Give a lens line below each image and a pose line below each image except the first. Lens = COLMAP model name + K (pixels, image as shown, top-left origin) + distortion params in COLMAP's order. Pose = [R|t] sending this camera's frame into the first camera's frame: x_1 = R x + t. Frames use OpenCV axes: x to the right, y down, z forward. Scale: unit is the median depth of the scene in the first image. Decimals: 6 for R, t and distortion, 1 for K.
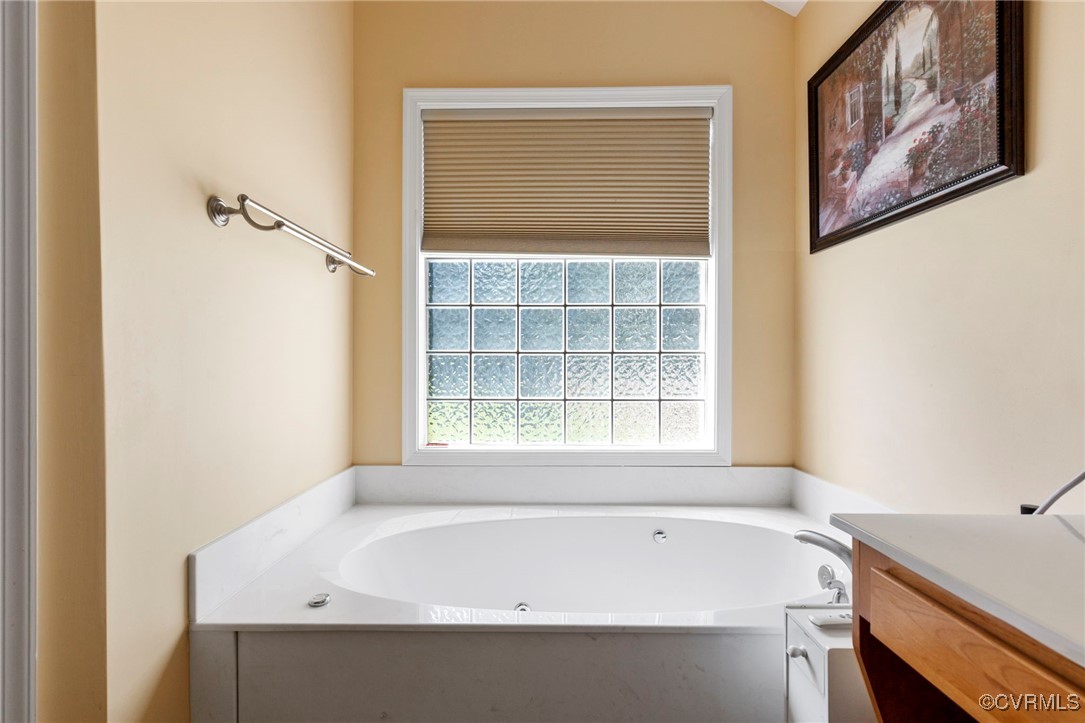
lens RADIAL K [[489.0, 0, 536.6], [0, 489.0, 361.9], [0, 0, 1]] dist [0.004319, -0.000407]
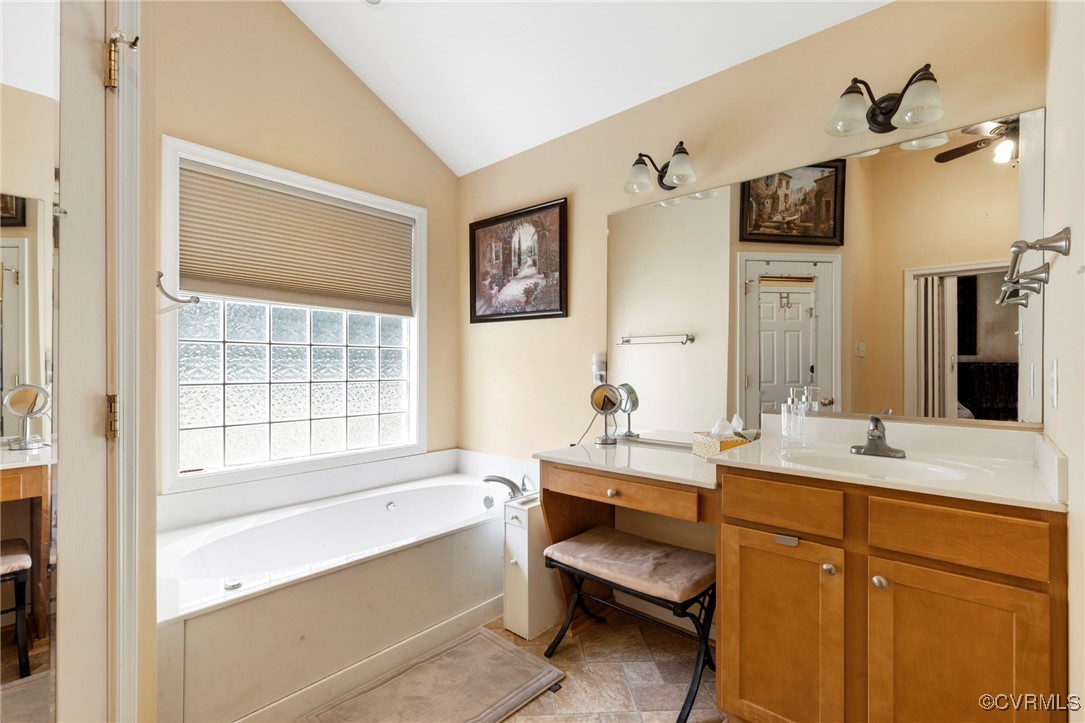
lens RADIAL K [[489.0, 0, 542.1], [0, 489.0, 365.6], [0, 0, 1]] dist [0.004319, -0.000407]
pose [[0.659029, 0.001521, 0.752116, -0.667255], [-0.003214, 0.999995, 0.000795, -0.085613], [-0.752111, -0.002941, 0.659030, -0.384462]]
